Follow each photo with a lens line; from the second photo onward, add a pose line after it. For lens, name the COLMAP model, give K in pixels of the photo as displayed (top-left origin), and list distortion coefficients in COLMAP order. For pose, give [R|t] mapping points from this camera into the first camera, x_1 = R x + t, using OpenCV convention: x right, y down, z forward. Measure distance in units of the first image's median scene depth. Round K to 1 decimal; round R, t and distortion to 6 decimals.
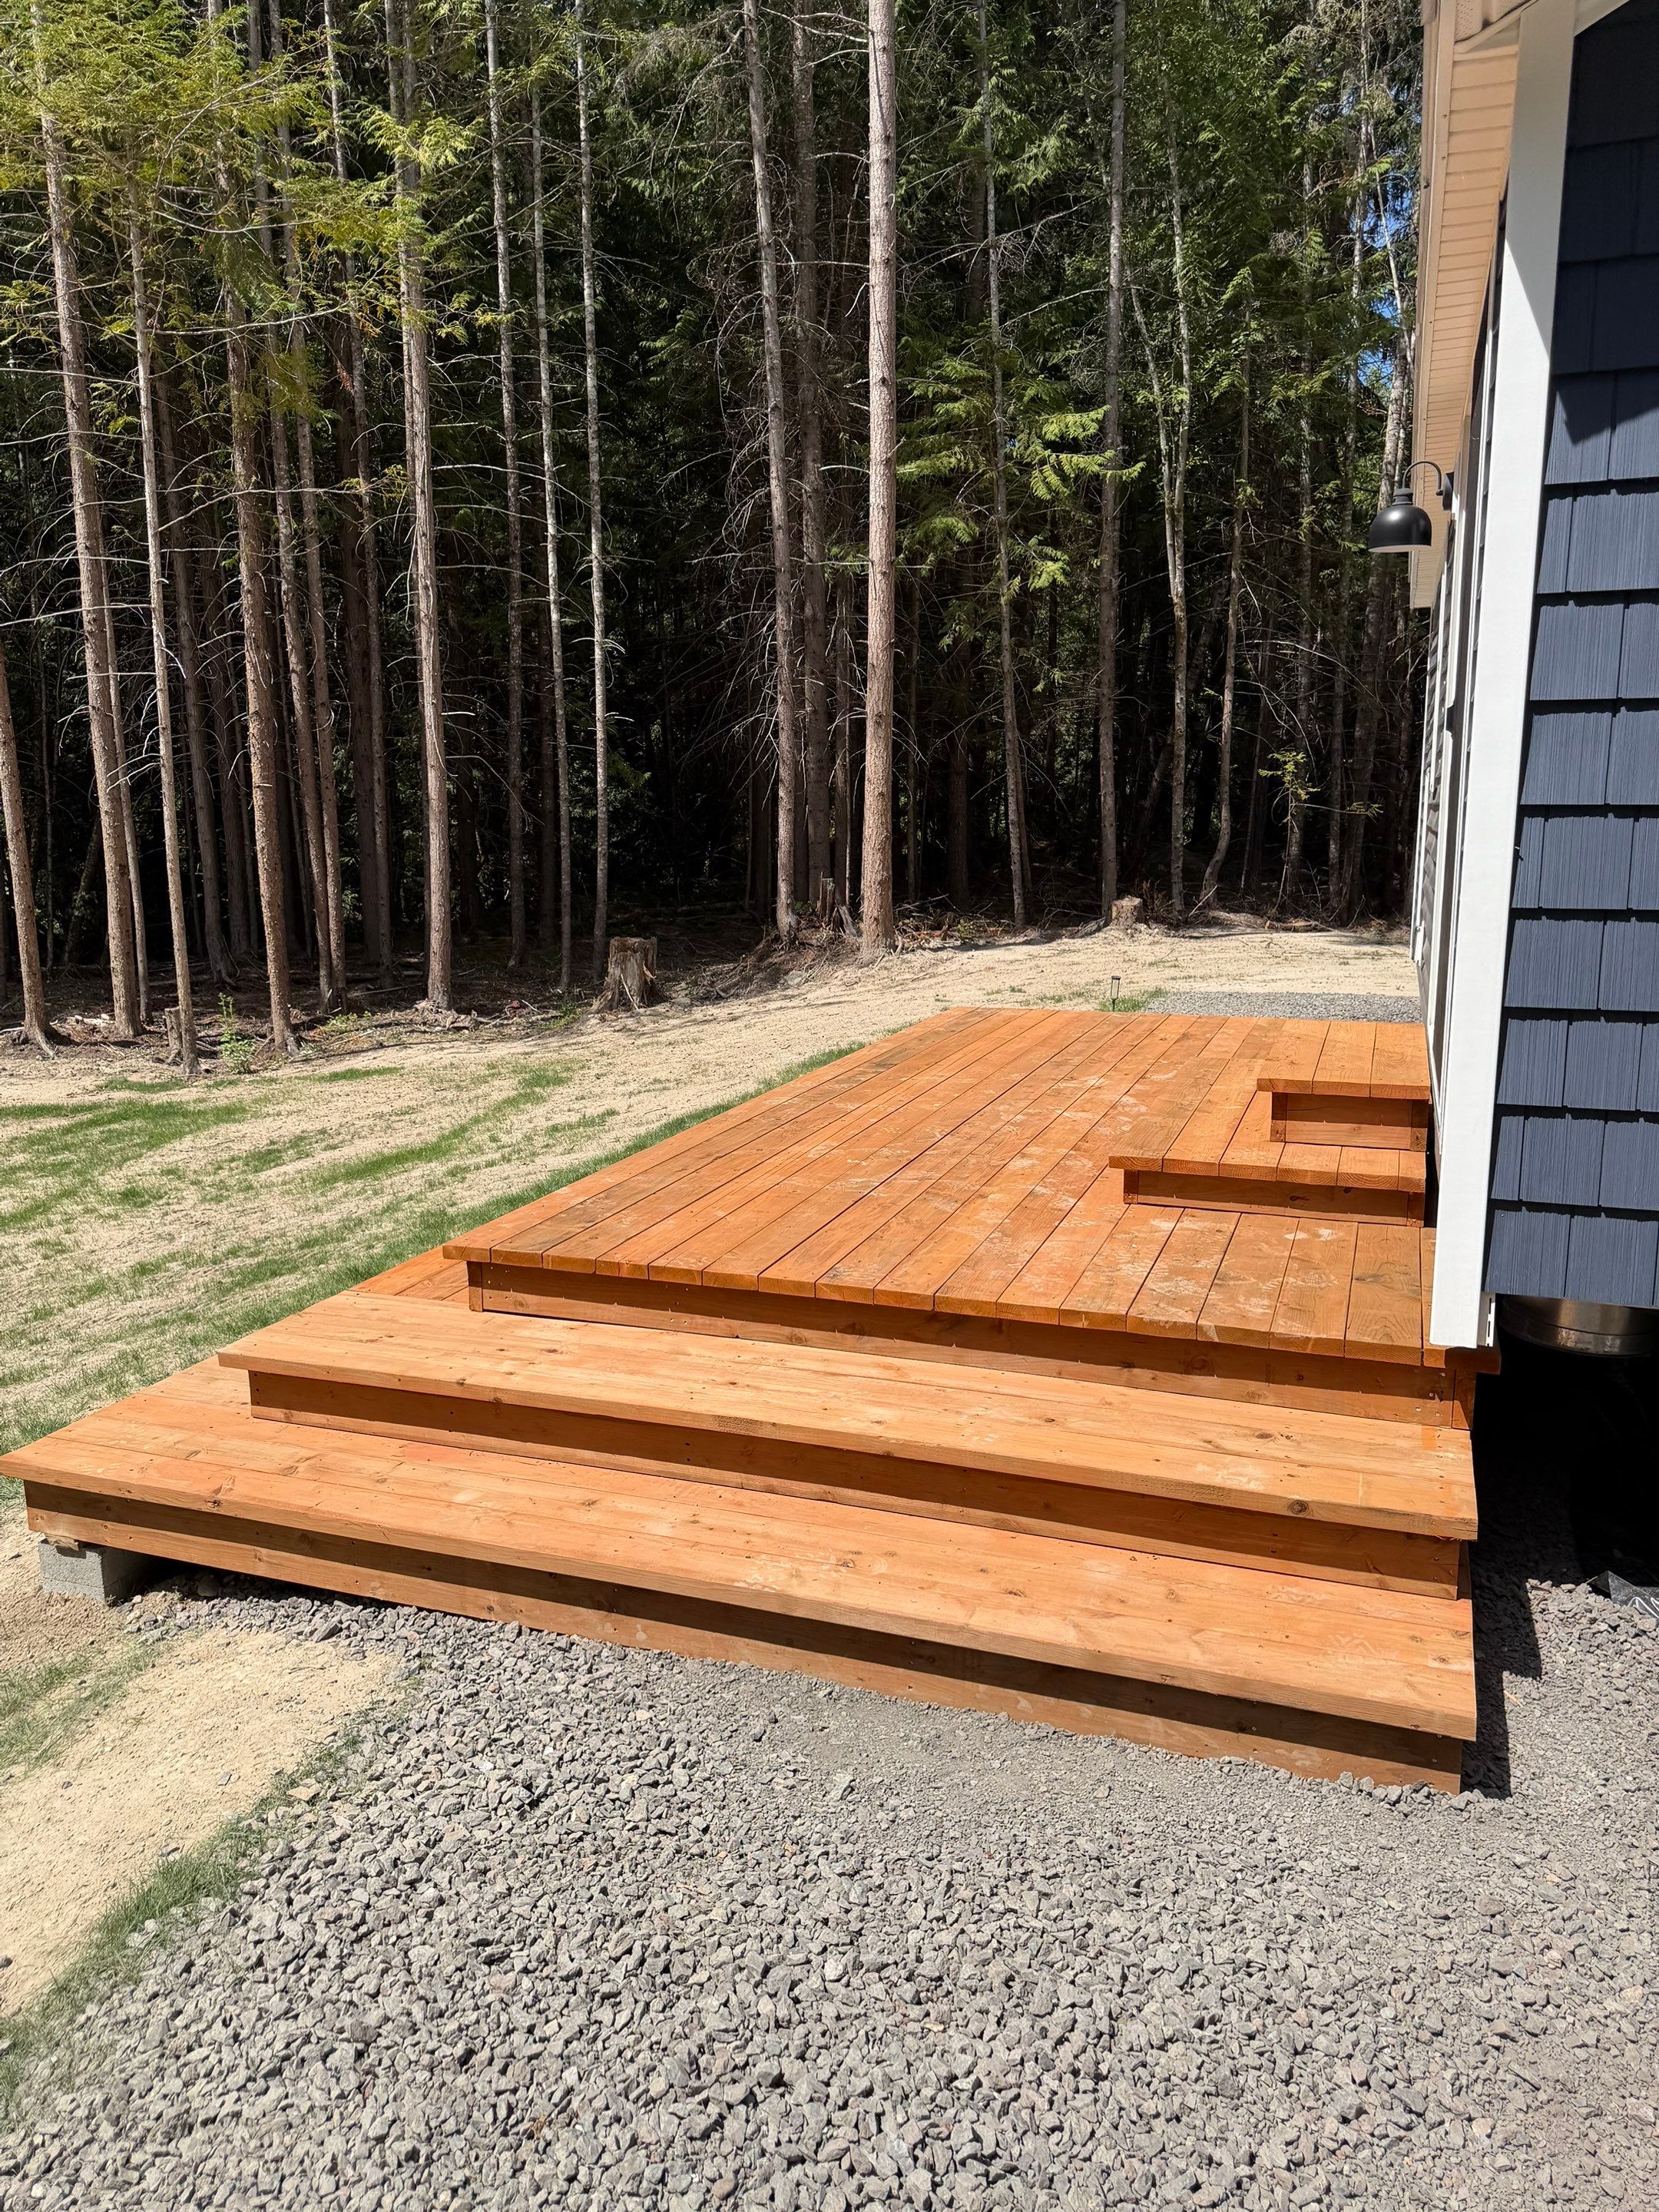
lens RADIAL K [[1557.8, 0, 815.9], [0, 1557.8, 1090.1], [0, 0, 1]] dist [0.059047, -0.063545]
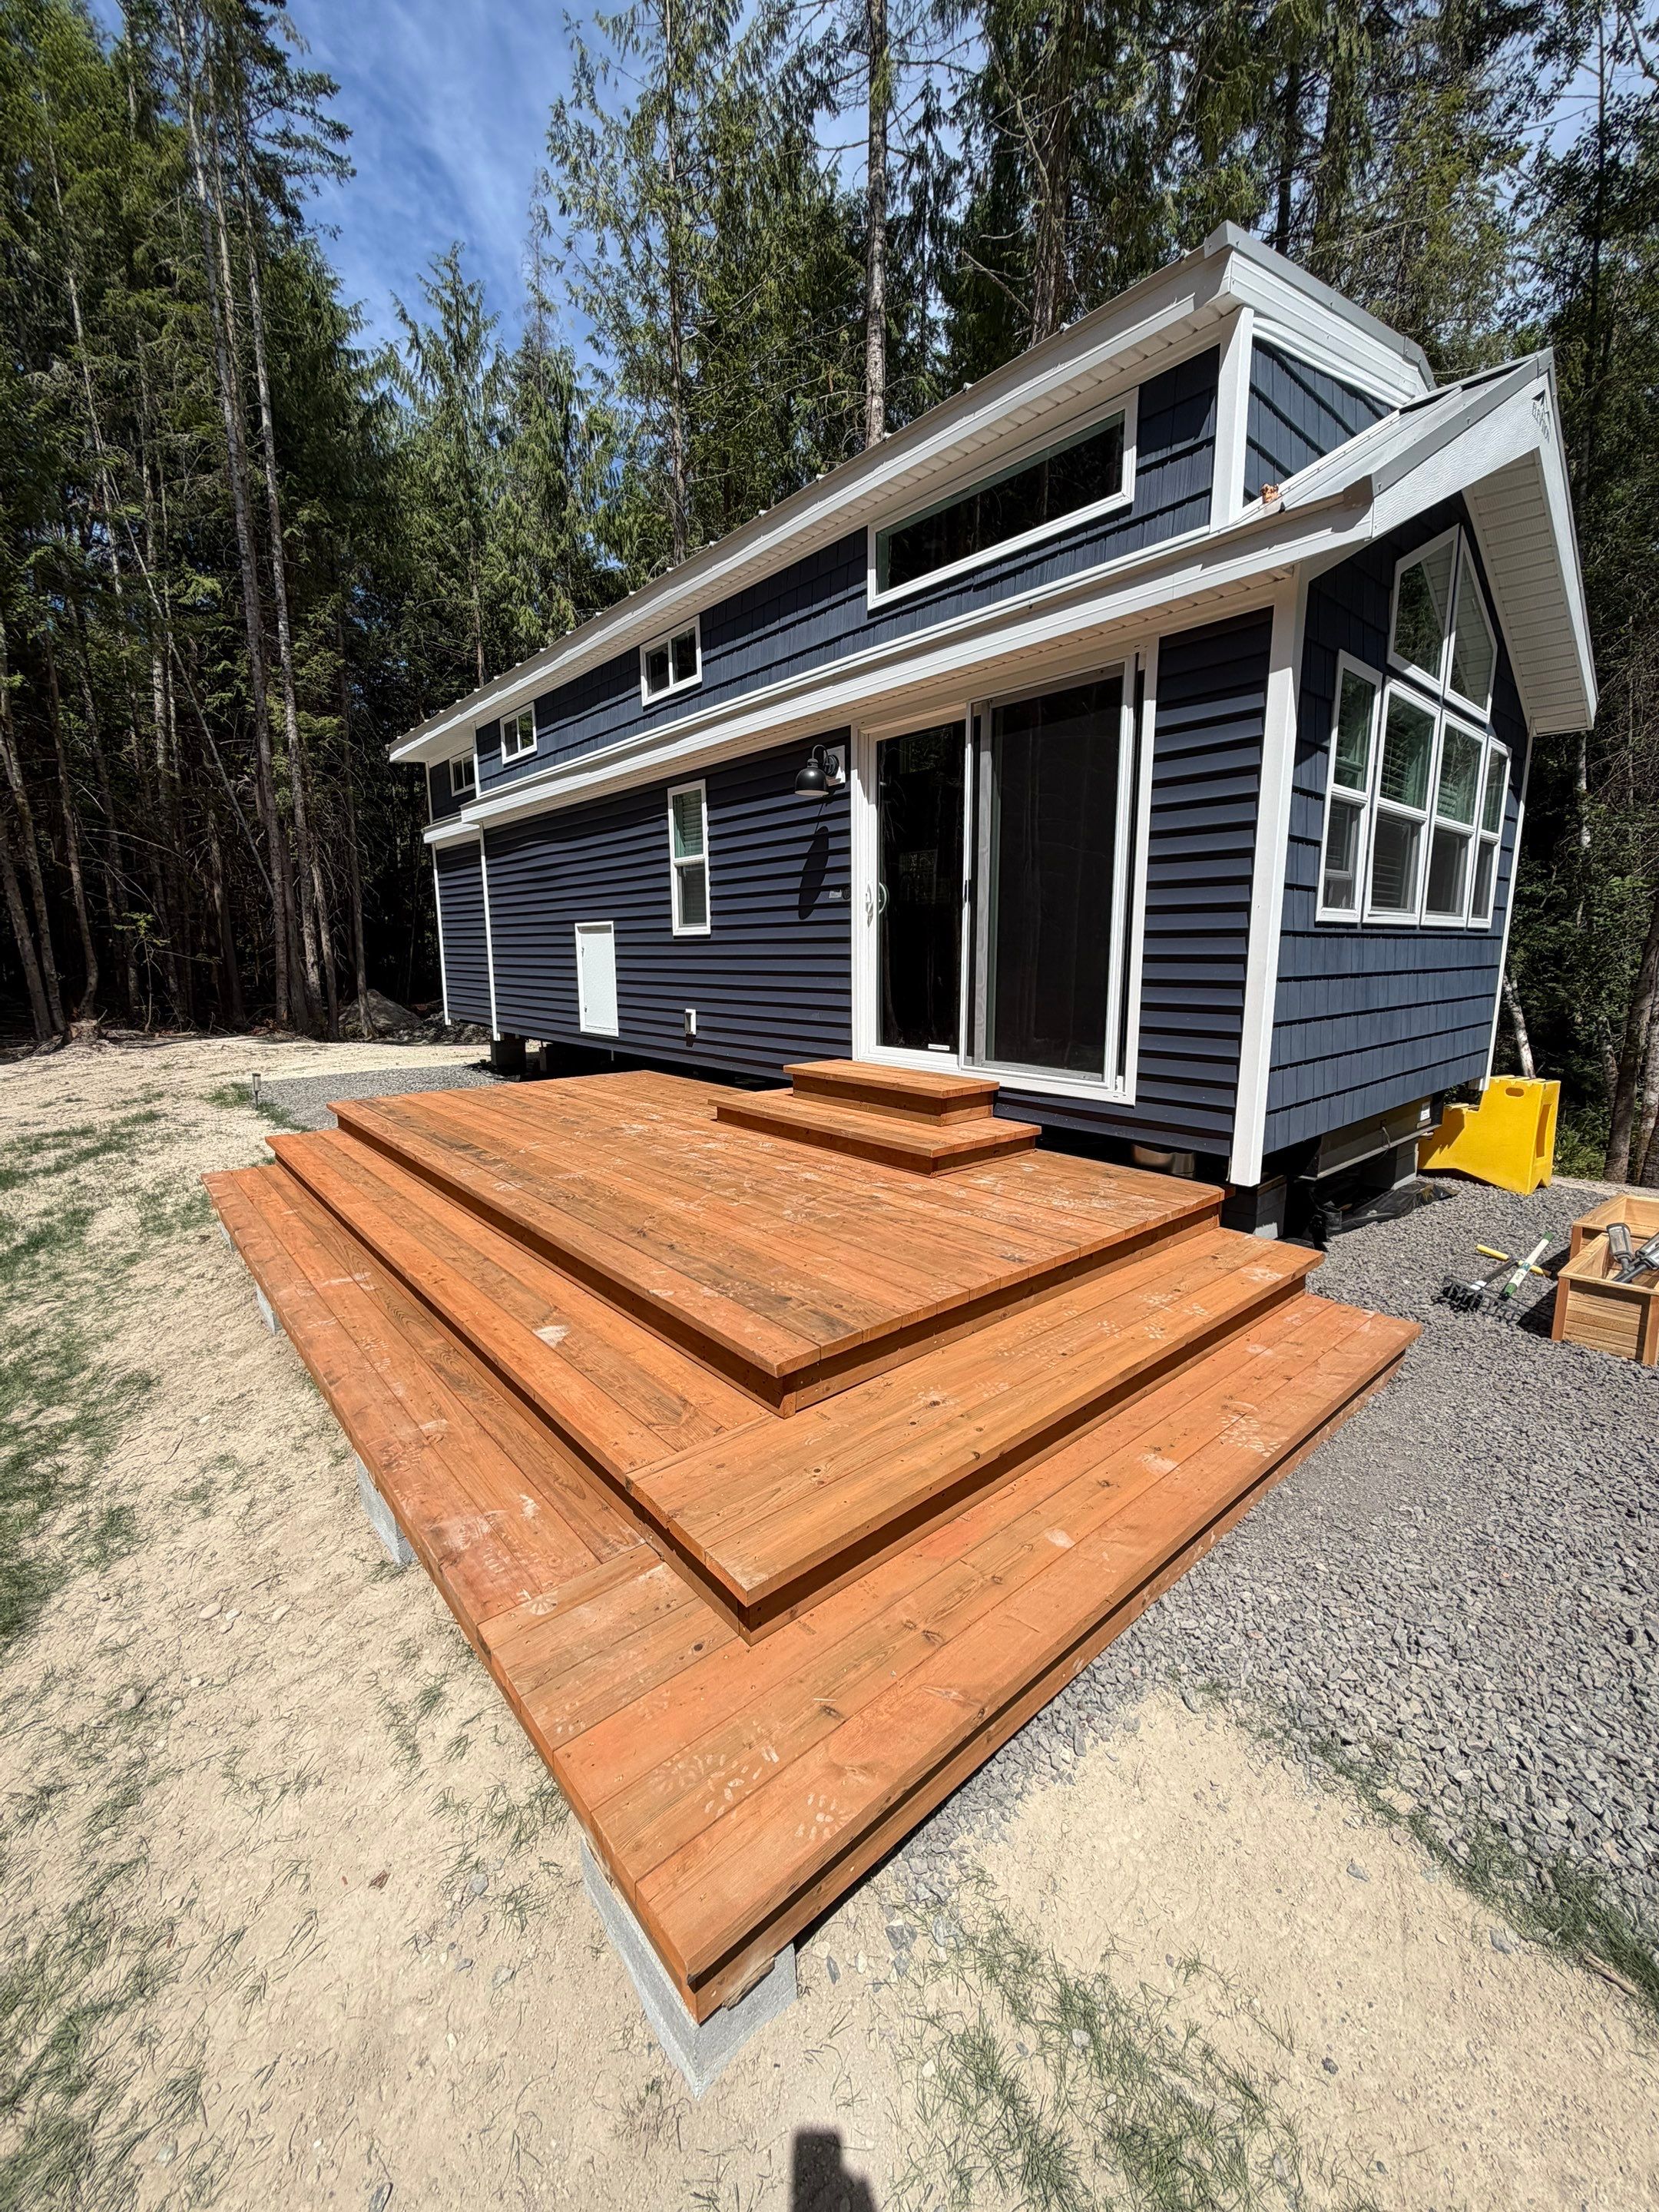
lens RADIAL K [[878.8, 0, 825.2], [0, 878.8, 1103.6], [0, 0, 1]] dist [-0.000952, 0.000564]
pose [[0.475979, -0.145414, 0.867352, -0.150718], [0.156598, 0.984489, 0.079115, -0.022119], [-0.865402, 0.098168, 0.491367, 0.154545]]
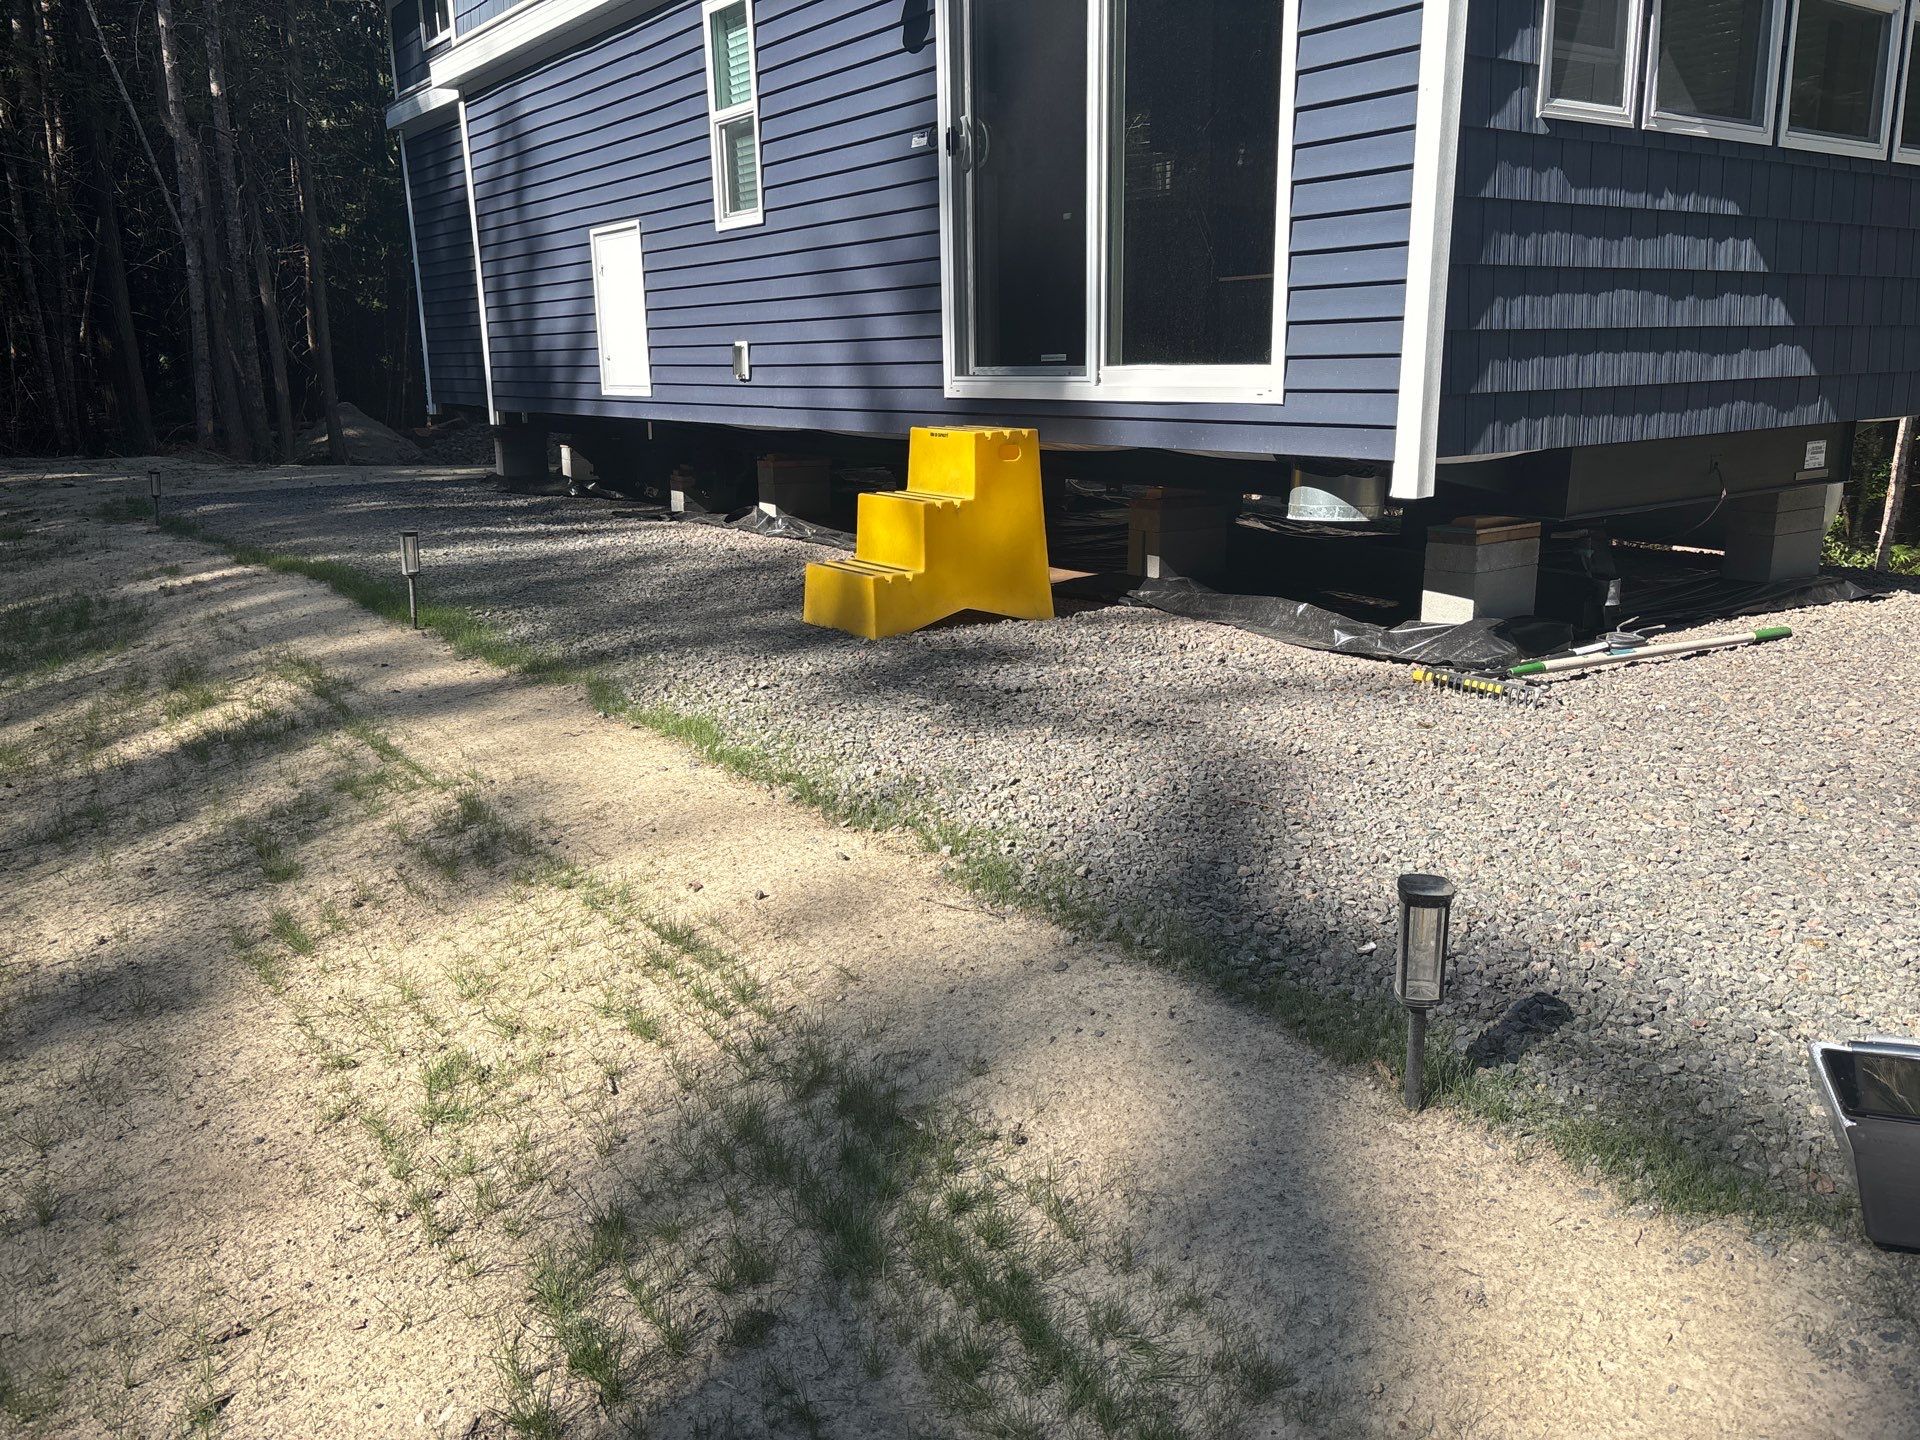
lens RADIAL K [[1451.3, 0, 969.4], [0, 1451.3, 729.0], [0, 0, 1]] dist [-0.002053, -0.003318]
pose [[0.549651, -0.206775, 0.809399, -0.174591], [0.158907, 0.977072, 0.141699, 0.019009], [-0.820141, 0.050734, 0.569907, 0.097087]]
